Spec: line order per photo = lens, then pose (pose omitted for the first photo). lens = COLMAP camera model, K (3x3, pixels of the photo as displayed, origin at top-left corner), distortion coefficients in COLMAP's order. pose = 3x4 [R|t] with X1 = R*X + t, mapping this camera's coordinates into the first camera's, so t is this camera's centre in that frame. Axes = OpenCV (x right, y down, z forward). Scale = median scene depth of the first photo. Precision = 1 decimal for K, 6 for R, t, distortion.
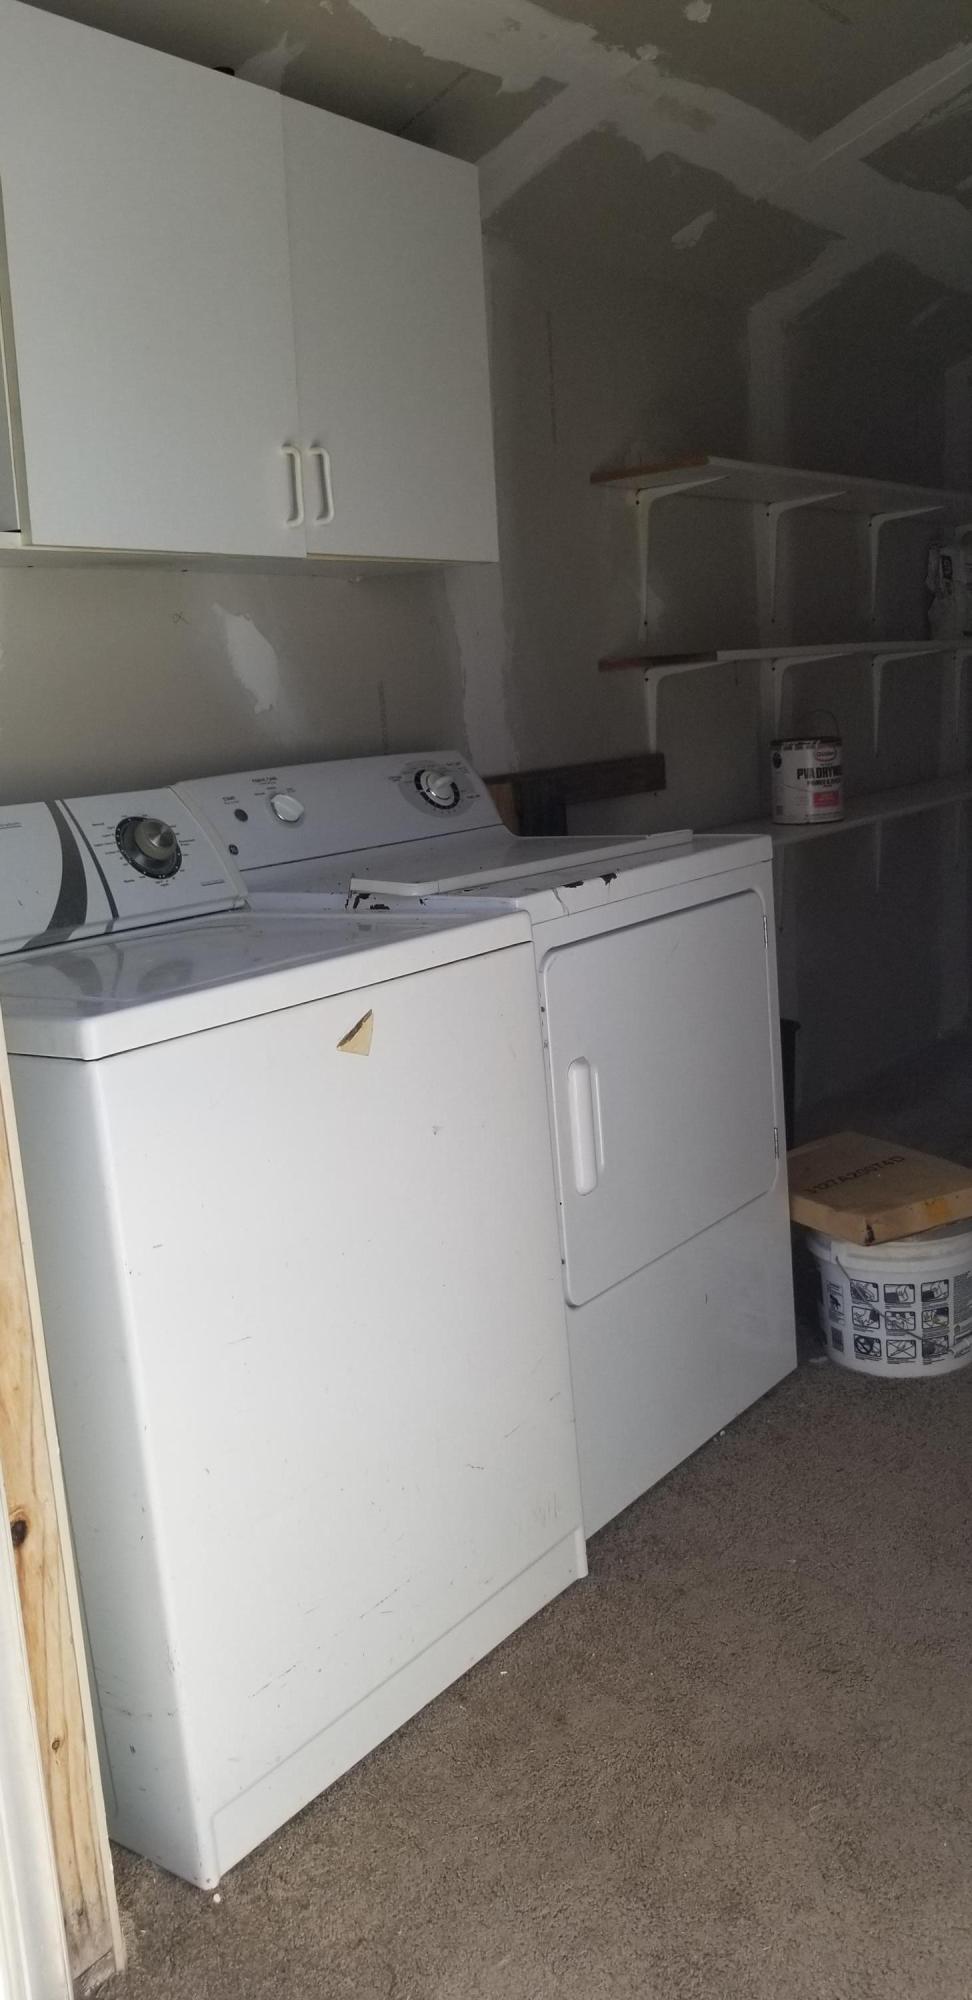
lens RADIAL K [[1544.4, 0, 484.2], [0, 1544.4, 1003.5], [0, 0, 1]] dist [-0.002672, -0.022967]
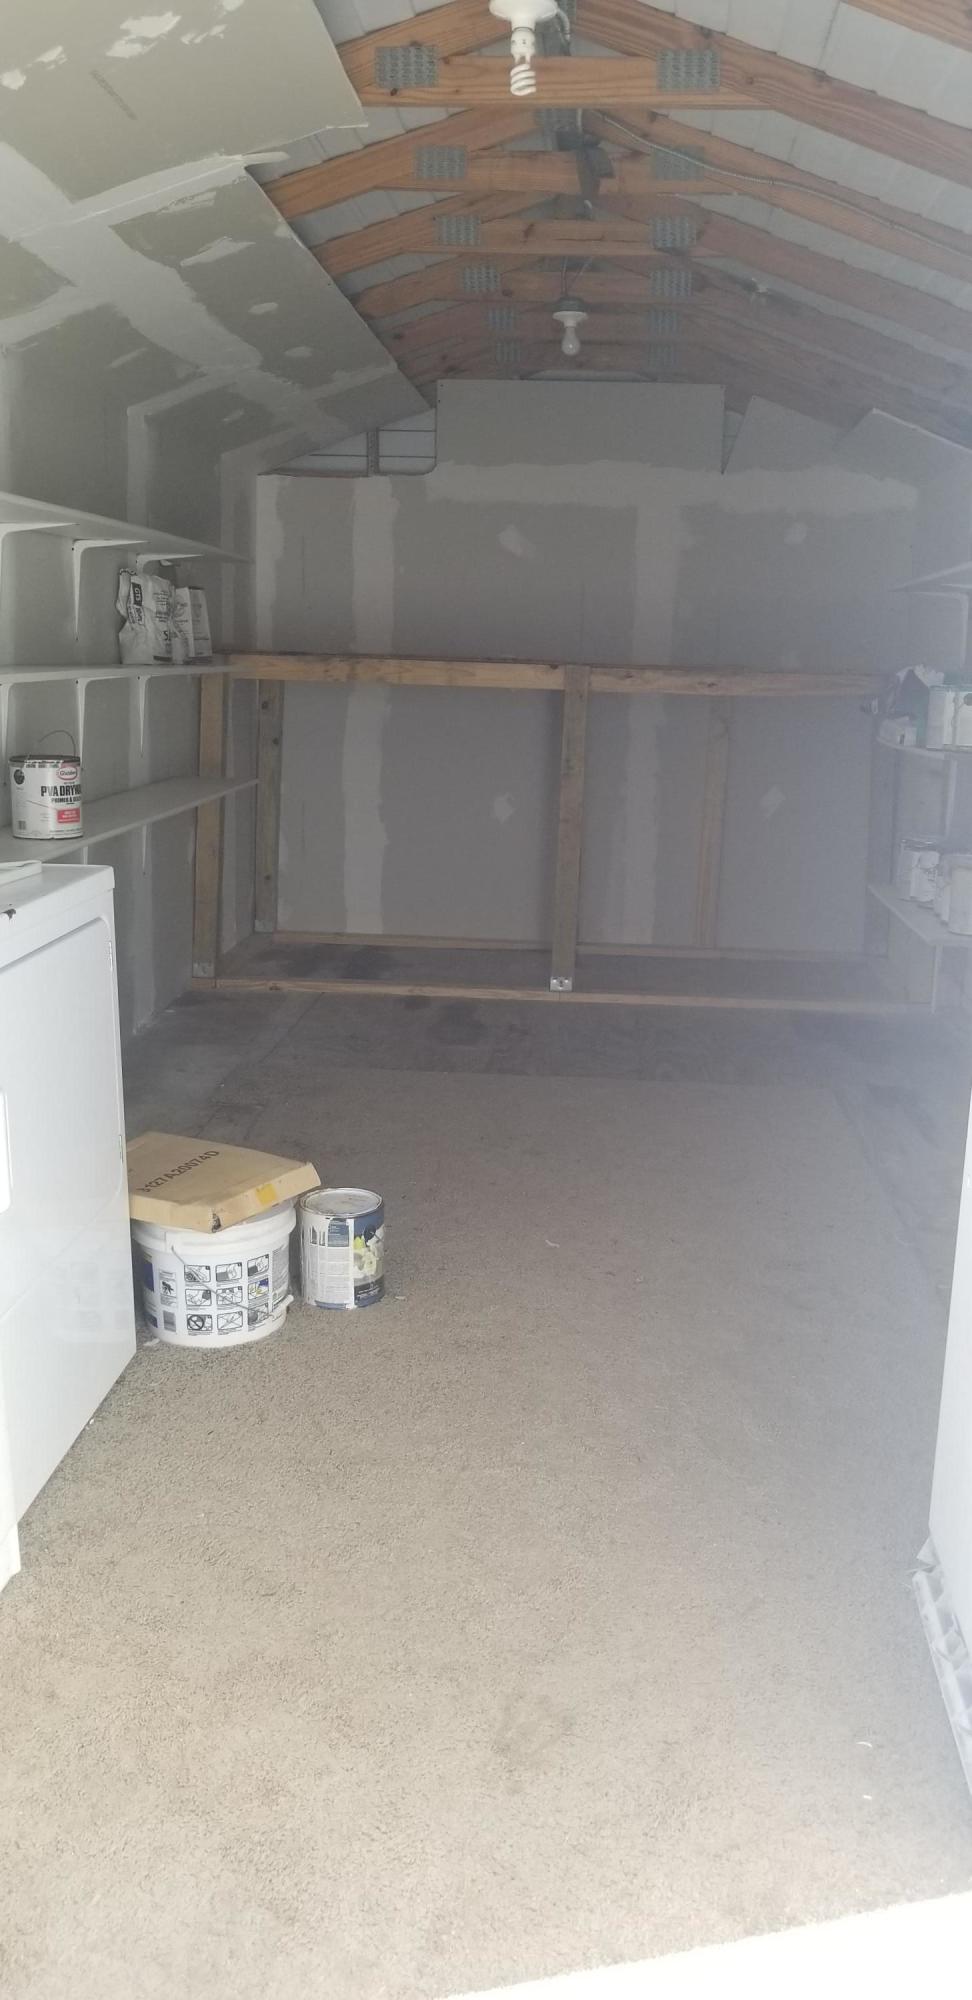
lens RADIAL K [[1544.4, 0, 494.4], [0, 1544.4, 999.4], [0, 0, 1]] dist [-0.002672, -0.022967]
pose [[0.836584, -0.034413, 0.546757, -0.178538], [0.031917, 0.999392, 0.014067, -0.021300], [-0.546909, 0.005683, 0.837173, -0.055217]]
